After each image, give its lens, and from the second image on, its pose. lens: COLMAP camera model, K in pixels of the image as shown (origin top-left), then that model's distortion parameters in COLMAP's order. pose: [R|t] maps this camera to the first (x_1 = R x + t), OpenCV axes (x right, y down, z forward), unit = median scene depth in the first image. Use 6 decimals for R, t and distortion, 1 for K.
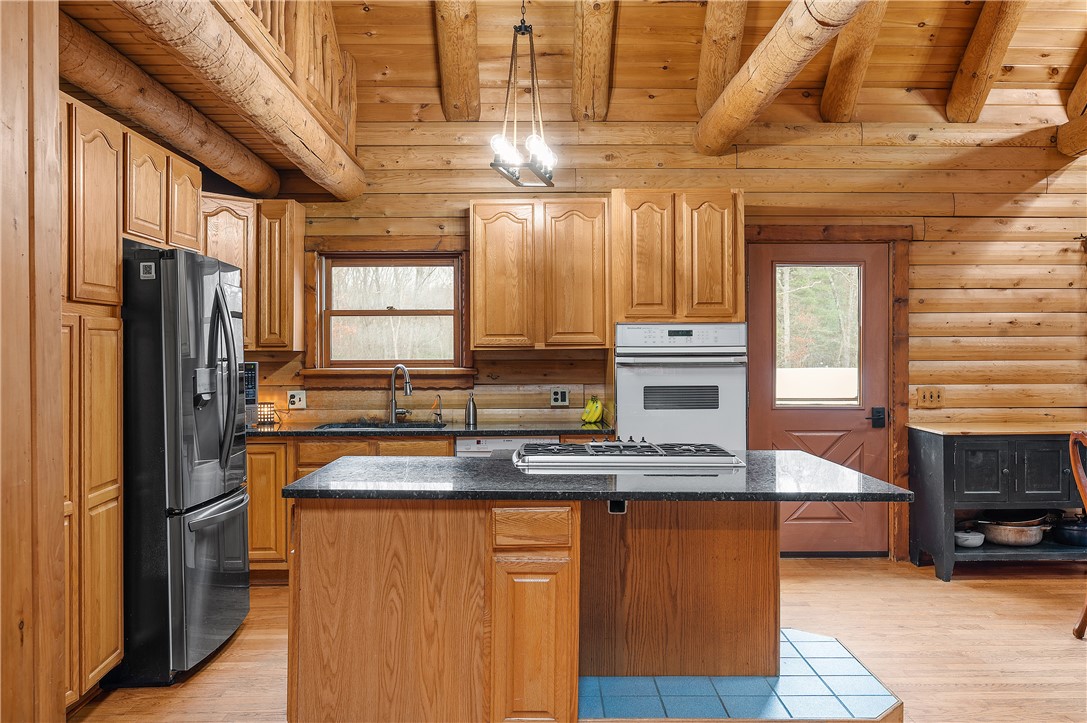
lens RADIAL K [[961.9, 0, 534.4], [0, 961.9, 338.4], [0, 0, 1]] dist [0.001141, -0.000942]
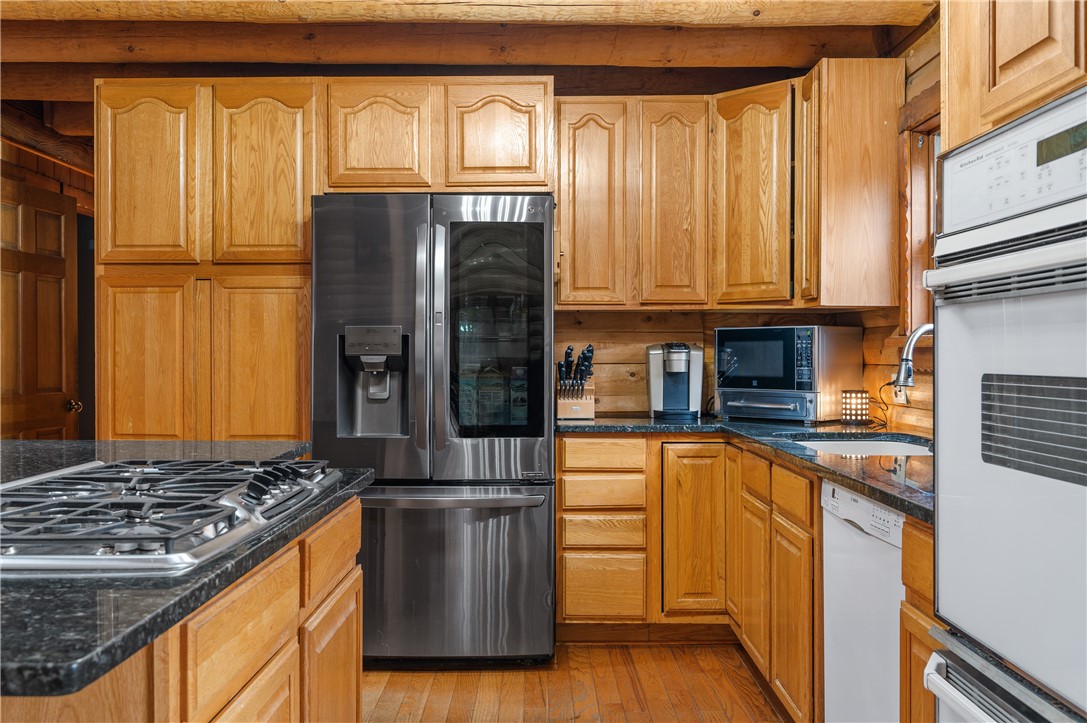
lens RADIAL K [[961.9, 0, 550.3], [0, 961.9, 361.6], [0, 0, 1]] dist [0.001141, -0.000942]
pose [[-0.028026, 0.011338, -0.999543, 0.352608], [0.011250, 0.999876, 0.011026, 0.038371], [0.999544, -0.010936, -0.028150, 0.813173]]
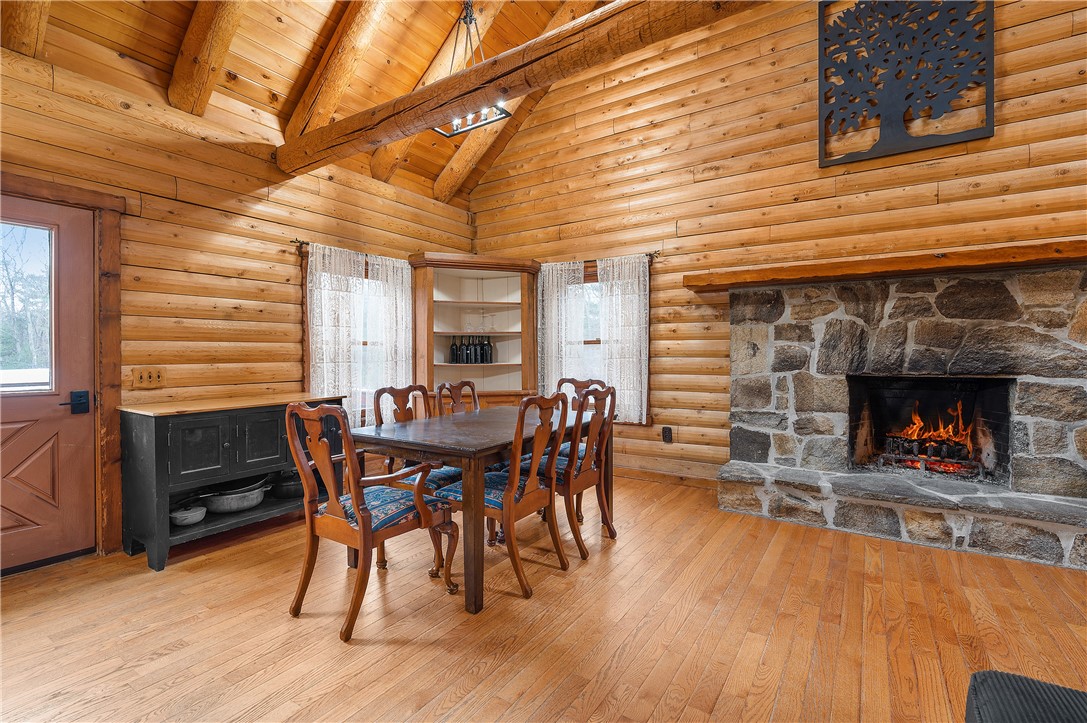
lens RADIAL K [[498.1, 0, 538.9], [0, 498.1, 359.5], [0, 0, 1]] dist [-0.003312, 0.001655]
pose [[0.562671, -0.009419, 0.826627, 0.223689], [-0.007082, 0.999843, 0.016213, 0.032826], [-0.826650, -0.014977, 0.562517, 0.397889]]
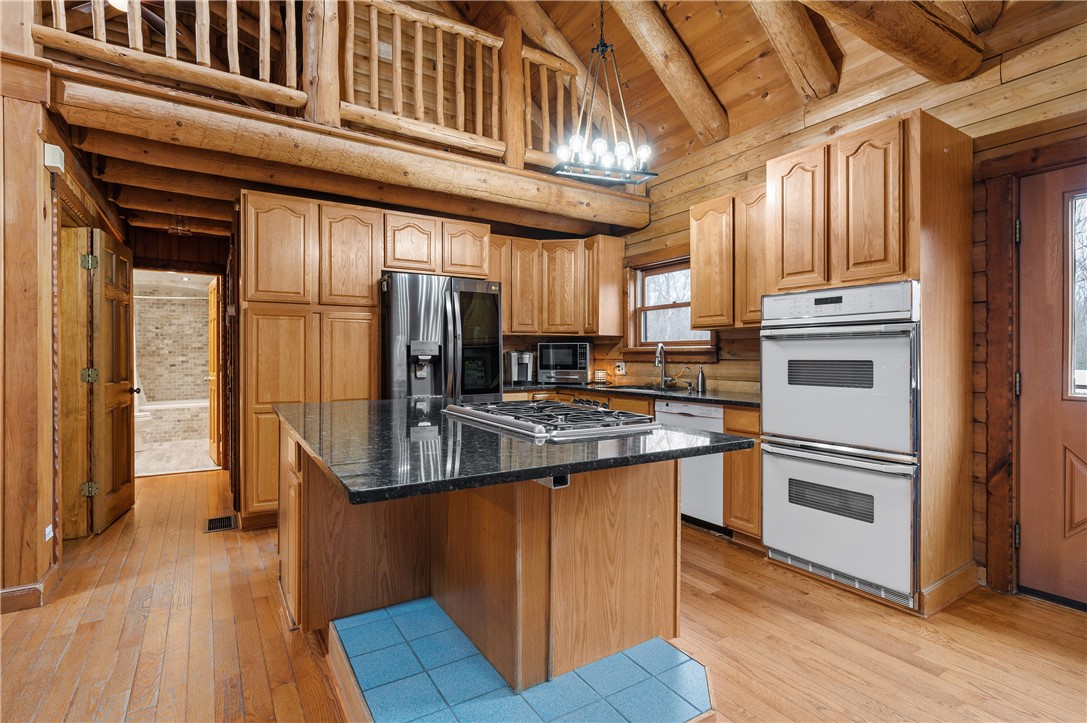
lens RADIAL K [[532.2, 0, 555.4], [0, 532.2, 358.1], [0, 0, 1]] dist [0.004225, 0.000811]
pose [[0.528144, 0.007349, -0.849123, 0.402300], [0.008615, 0.999865, 0.014012, 0.035225], [0.849111, -0.014716, 0.528009, 0.485104]]
